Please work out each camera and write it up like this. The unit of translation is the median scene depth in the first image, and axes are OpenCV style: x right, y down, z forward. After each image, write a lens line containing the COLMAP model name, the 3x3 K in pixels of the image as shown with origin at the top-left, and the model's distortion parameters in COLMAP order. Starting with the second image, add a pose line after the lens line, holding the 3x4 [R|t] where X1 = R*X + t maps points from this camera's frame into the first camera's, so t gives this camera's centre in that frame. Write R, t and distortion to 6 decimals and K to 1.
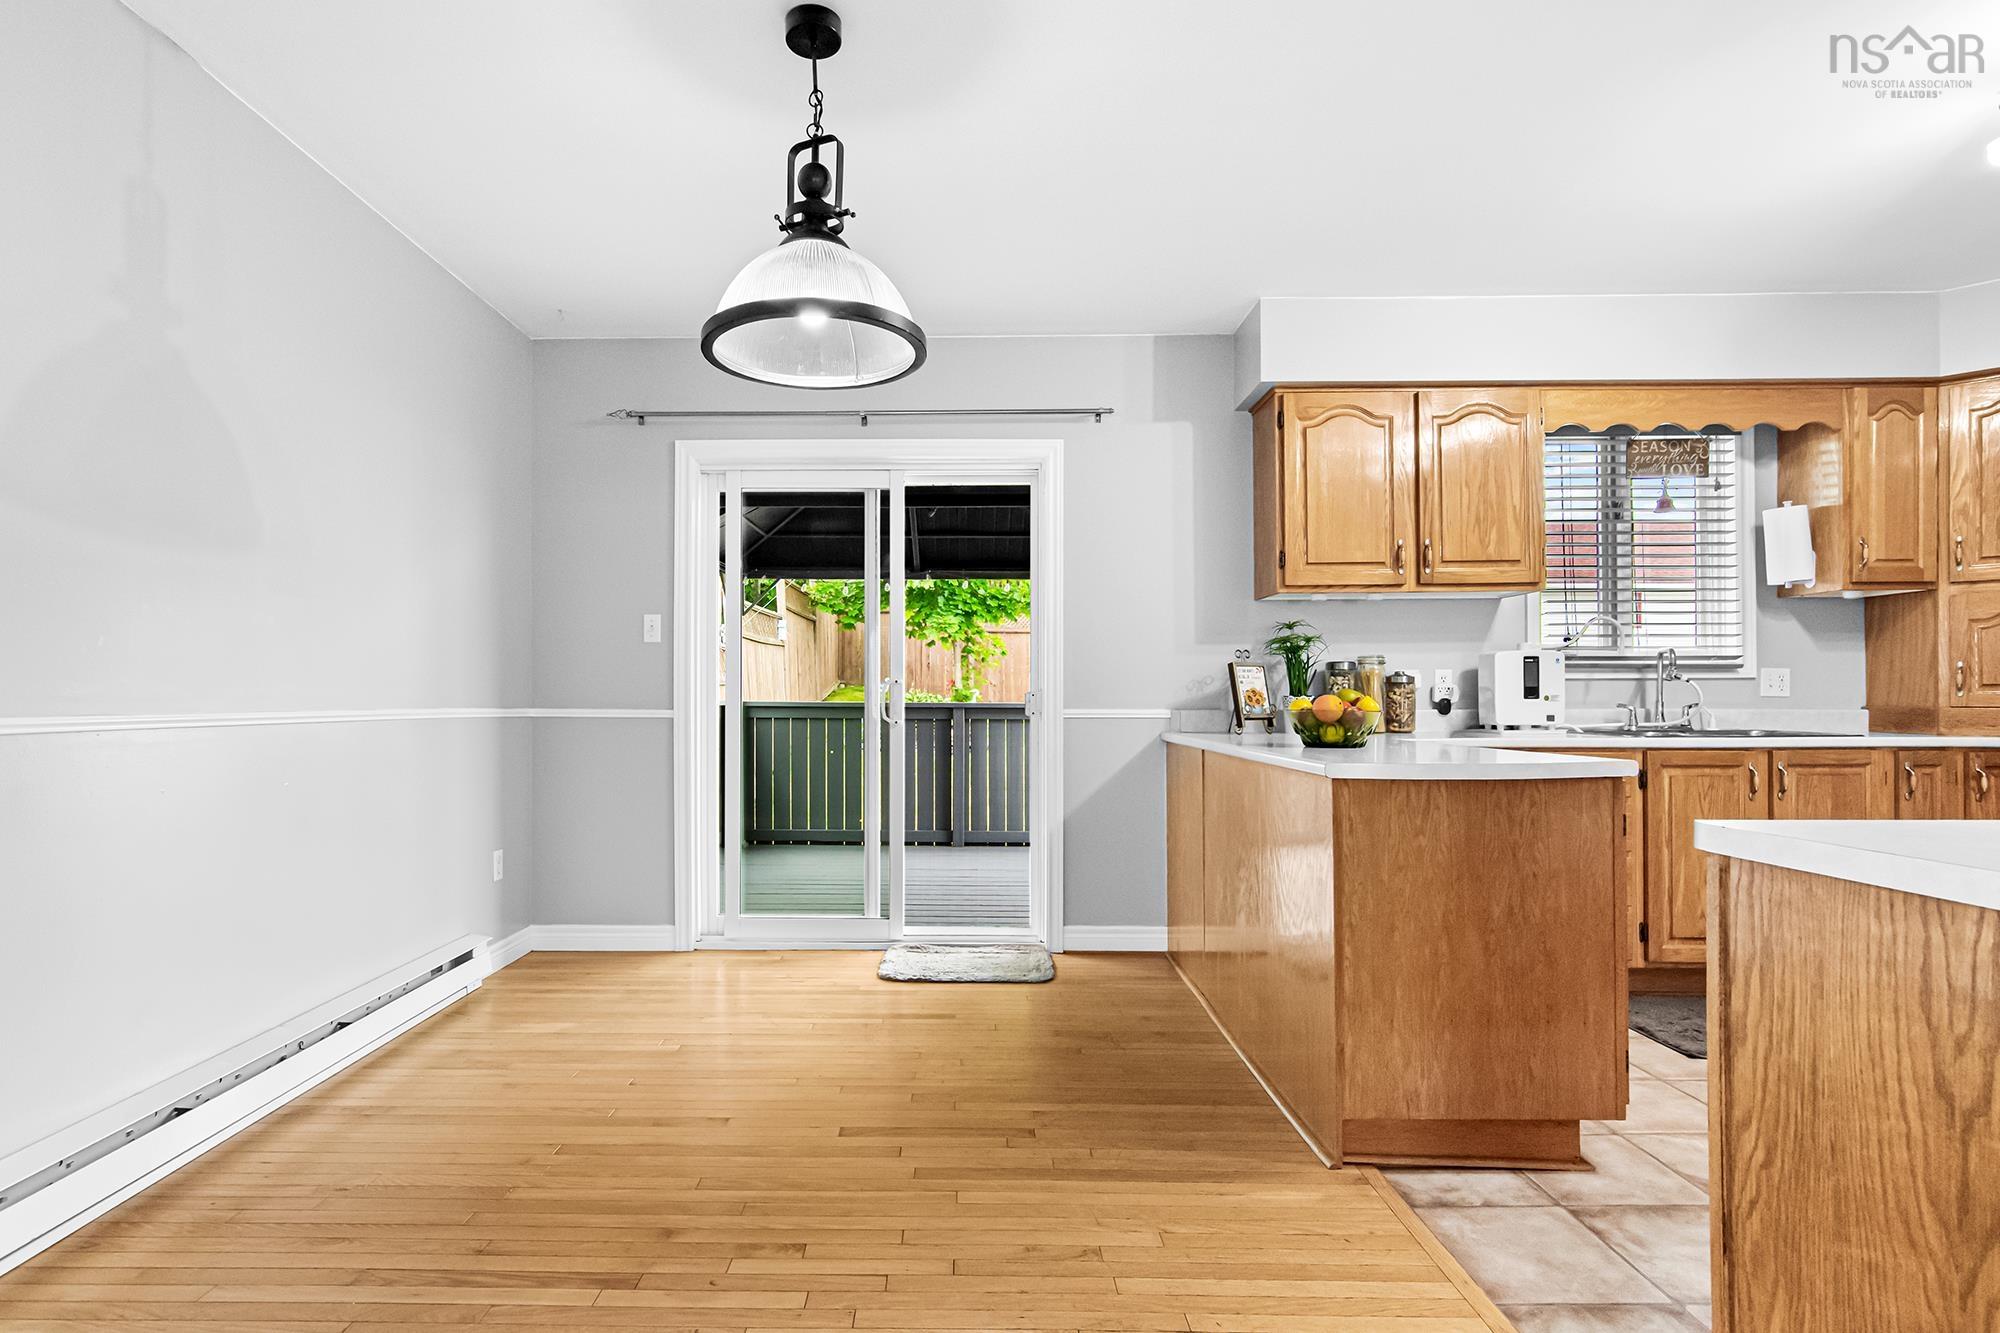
lens RADIAL K [[1011.7, 0, 937.3], [0, 1011.7, 685.3], [0, 0, 1]] dist [0.006898, 0.002014]
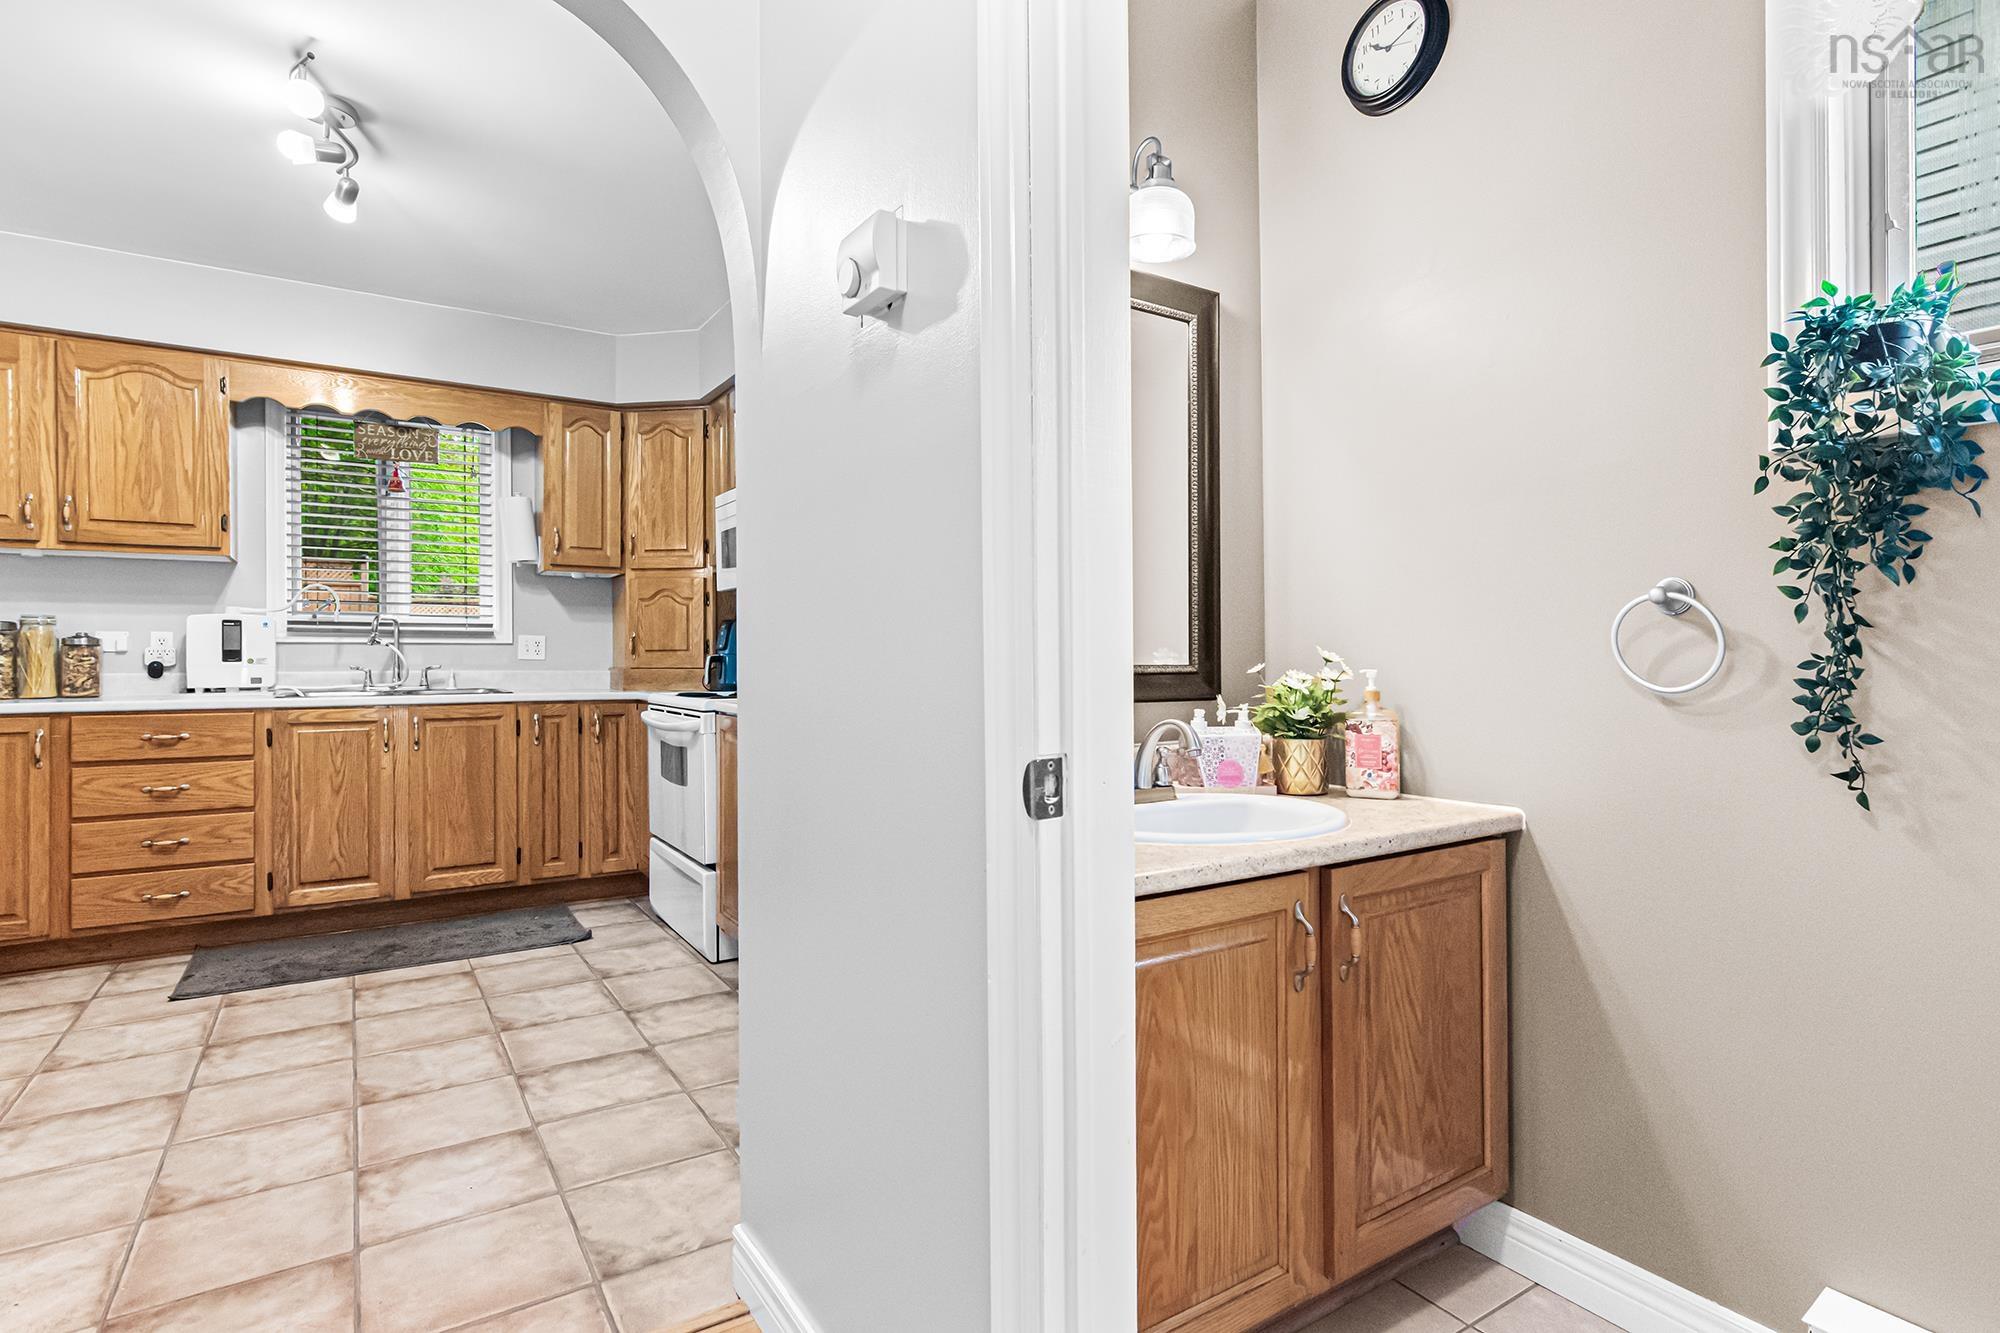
lens RADIAL K [[1000.1, 0, 1028.3], [0, 1000.1, 642.4], [0, 0, 1]] dist [0.000194, 0.000756]
pose [[0.819180, 0.010758, 0.573436, 0.672238], [-0.007094, 0.999938, -0.008625, -0.003255], [-0.573493, 0.002997, 0.819205, -0.282767]]
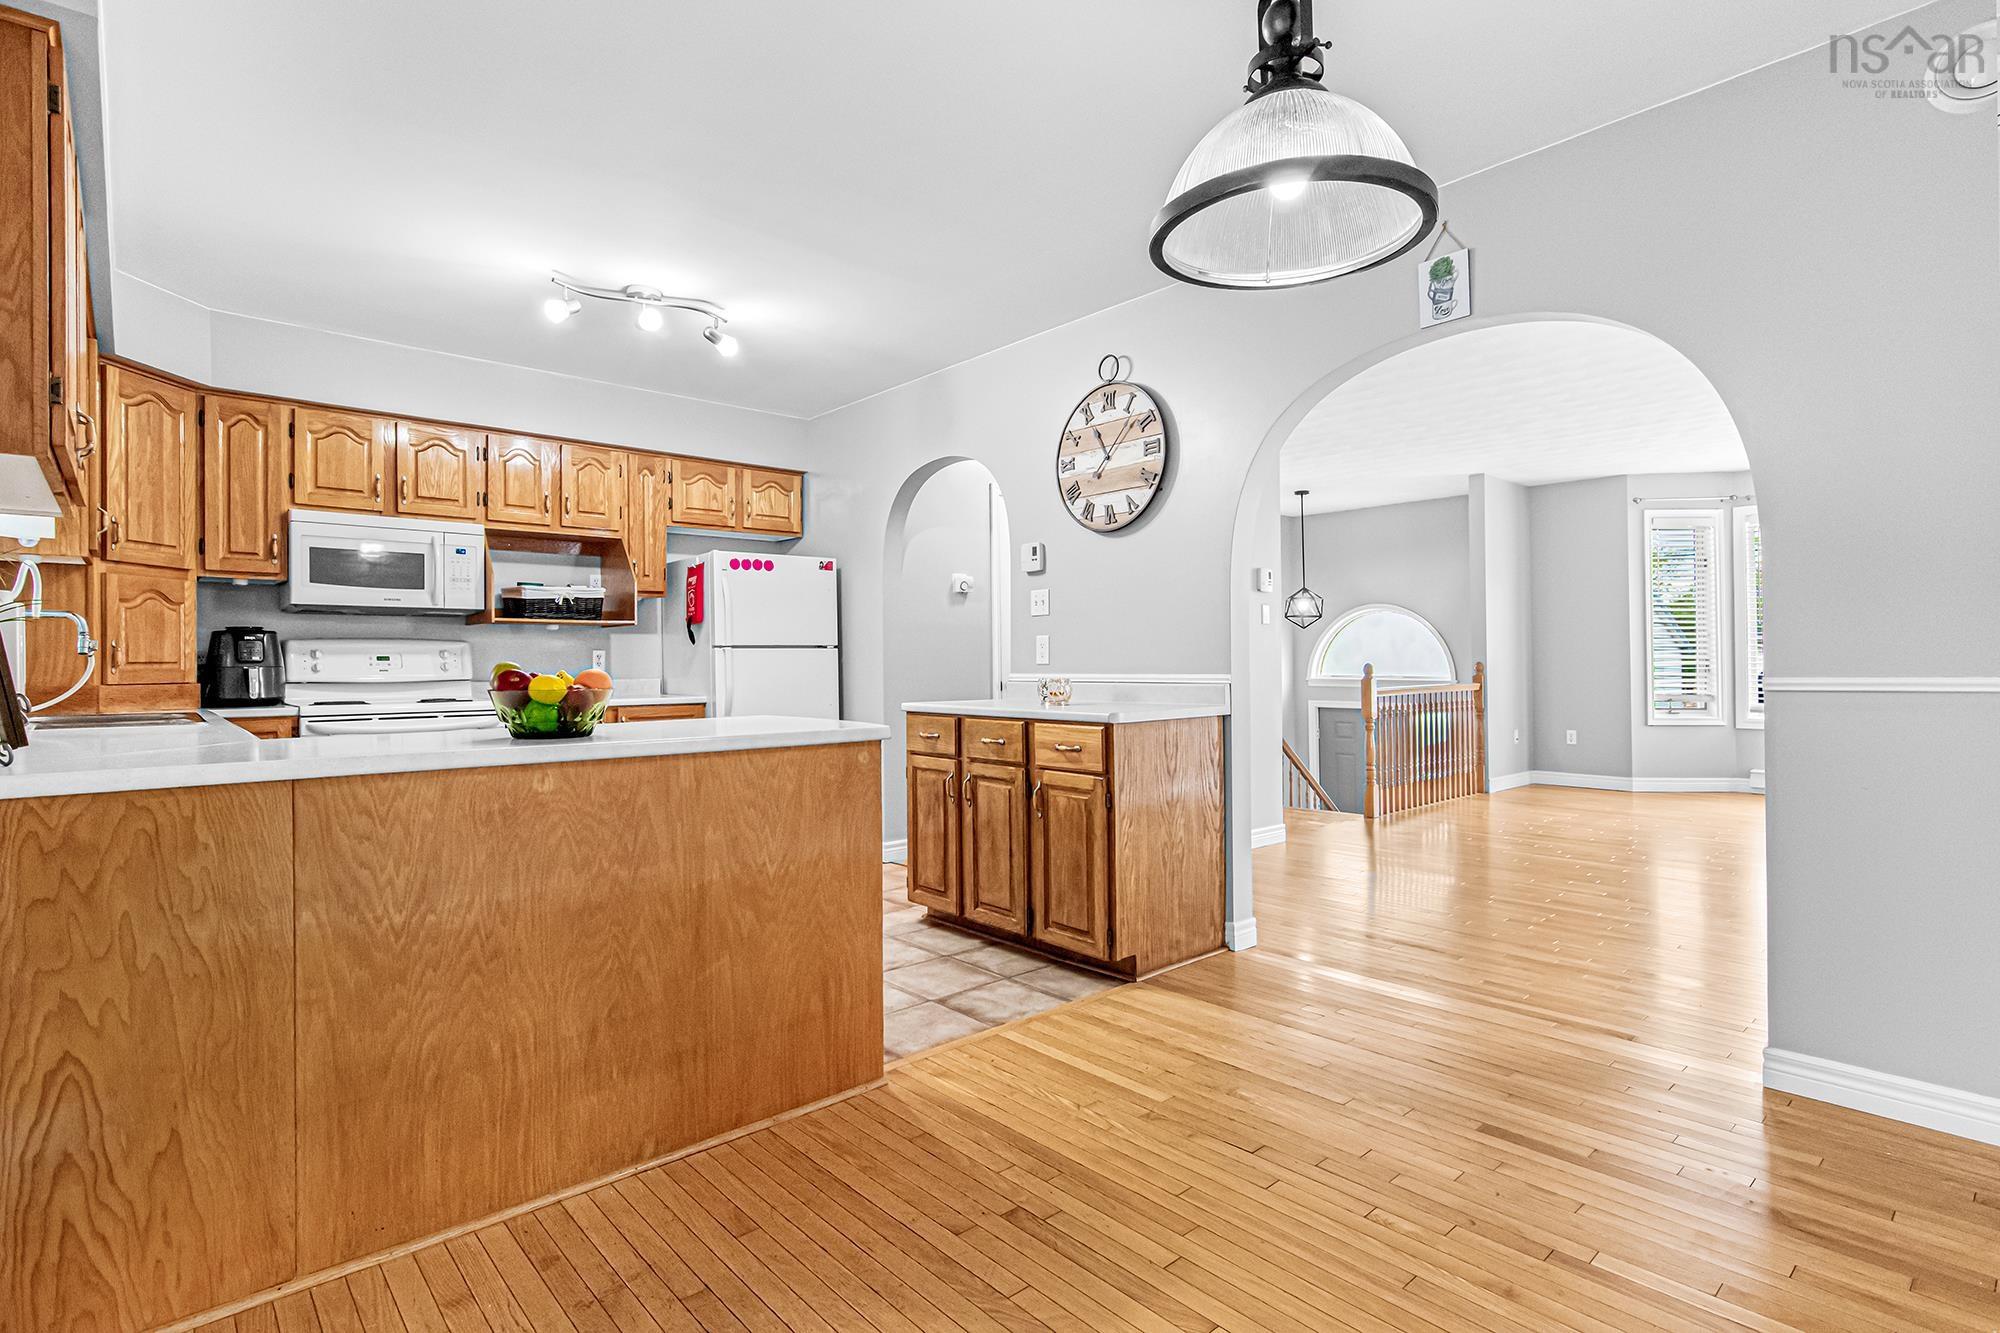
lens RADIAL K [[1017.3, 0, 990.2], [0, 1017.3, 642.3], [0, 0, 1]] dist [-0.001860, -0.000290]
pose [[-0.694027, 0.021996, 0.719613, -0.309088], [-0.000130, 0.999529, -0.030677, 0.009731], [-0.719949, -0.021384, -0.693698, 1.008715]]
